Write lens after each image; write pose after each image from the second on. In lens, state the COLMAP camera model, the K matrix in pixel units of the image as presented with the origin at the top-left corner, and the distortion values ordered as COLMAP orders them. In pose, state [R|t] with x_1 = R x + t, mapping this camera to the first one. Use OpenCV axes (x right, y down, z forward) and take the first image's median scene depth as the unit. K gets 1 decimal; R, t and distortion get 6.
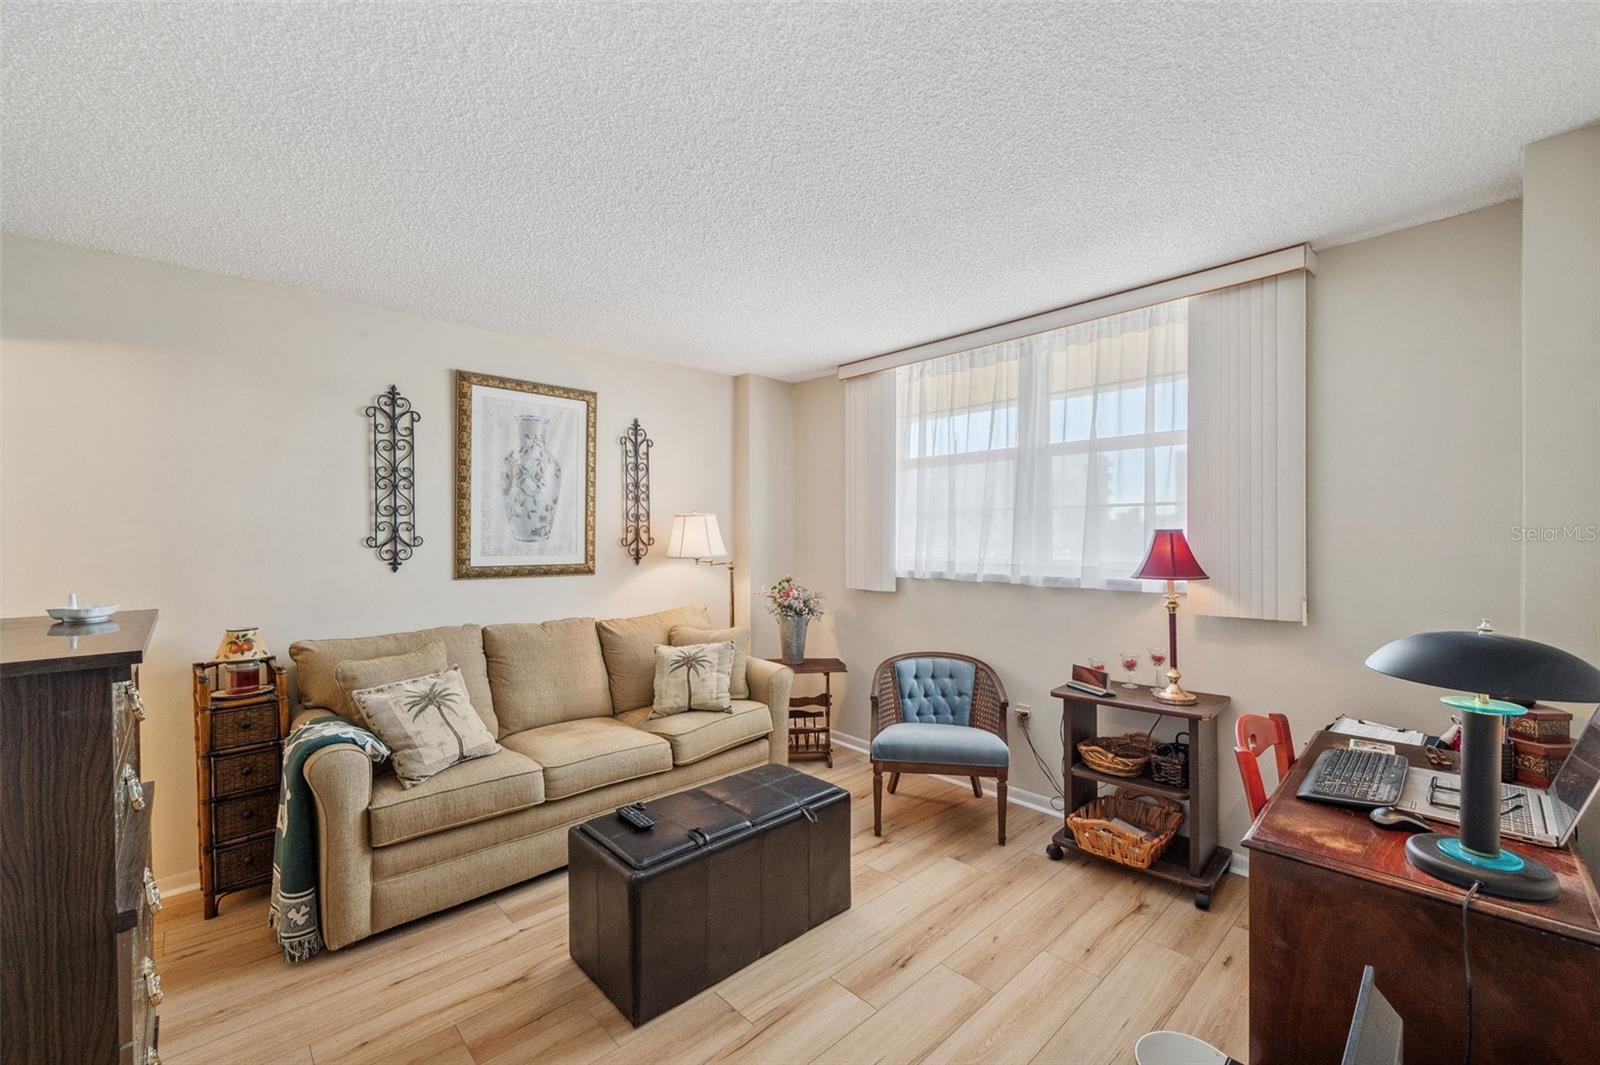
lens RADIAL K [[663.2, 0, 804.7], [0, 663.2, 535.6], [0, 0, 1]] dist [0.000529, 0.000164]
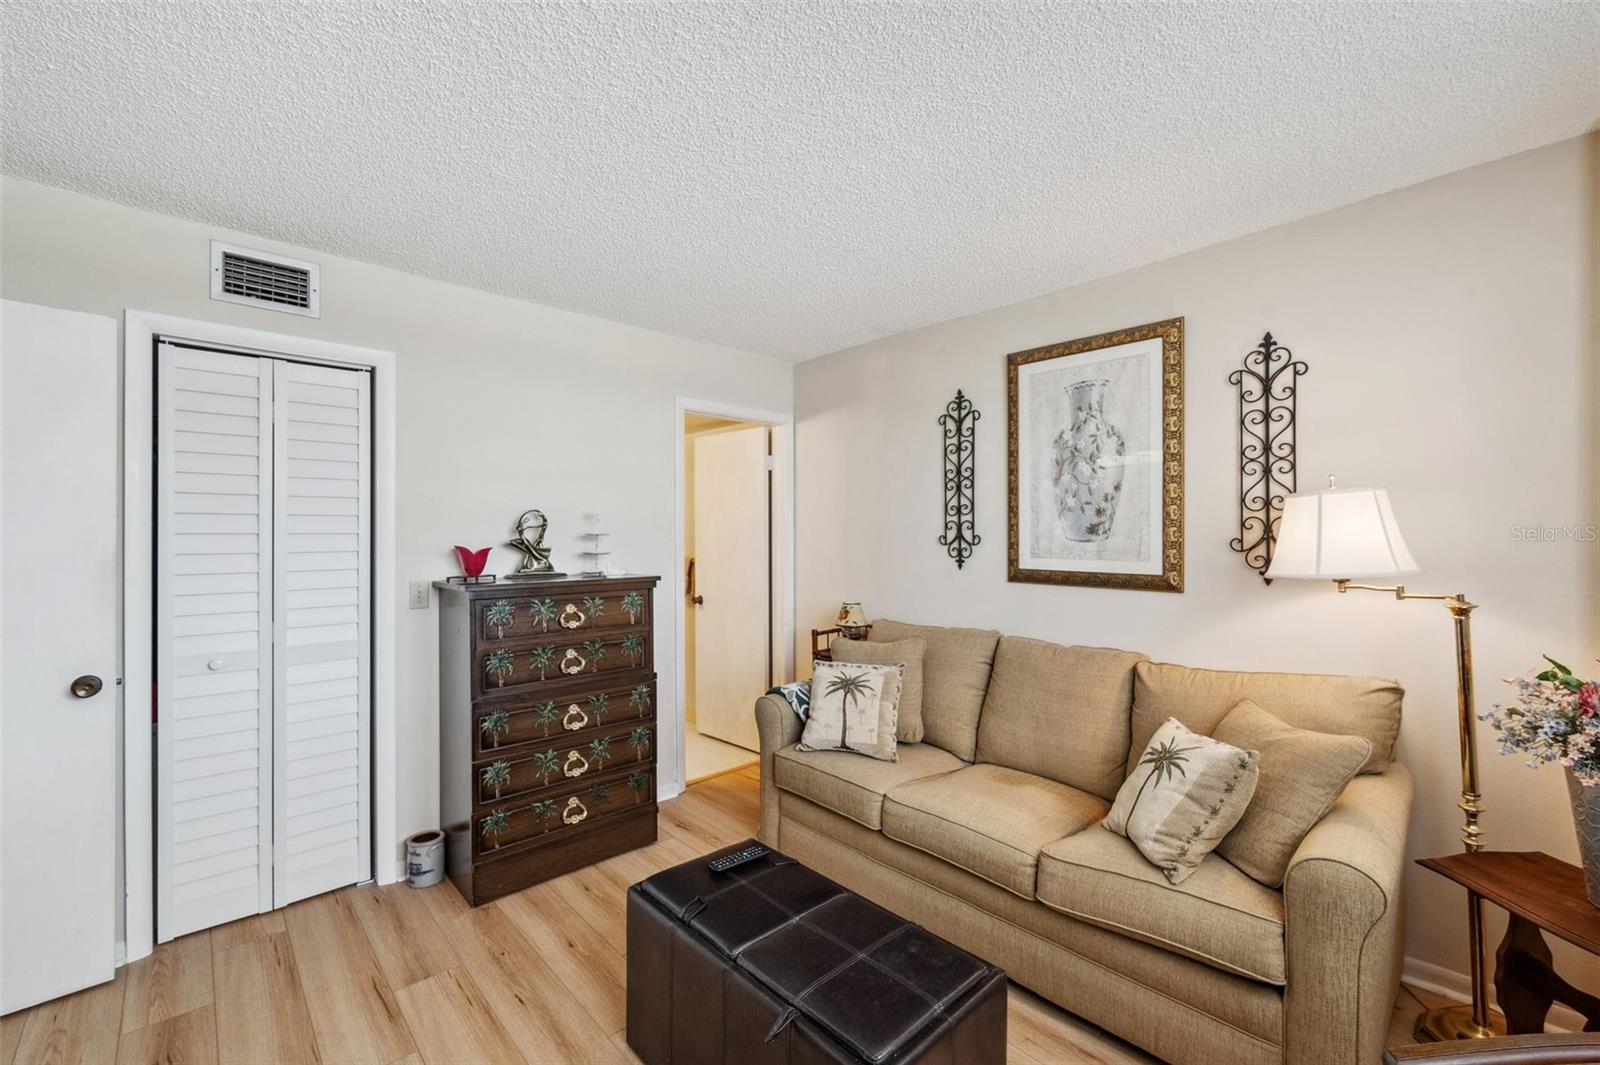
lens RADIAL K [[663.2, 0, 804.7], [0, 663.2, 535.6], [0, 0, 1]] dist [0.000529, 0.000164]
pose [[-0.002774, 0.001136, -0.999996, 0.391350], [-0.000764, 0.999999, 0.001138, 0.001267], [0.999996, 0.000767, -0.002774, 0.702344]]
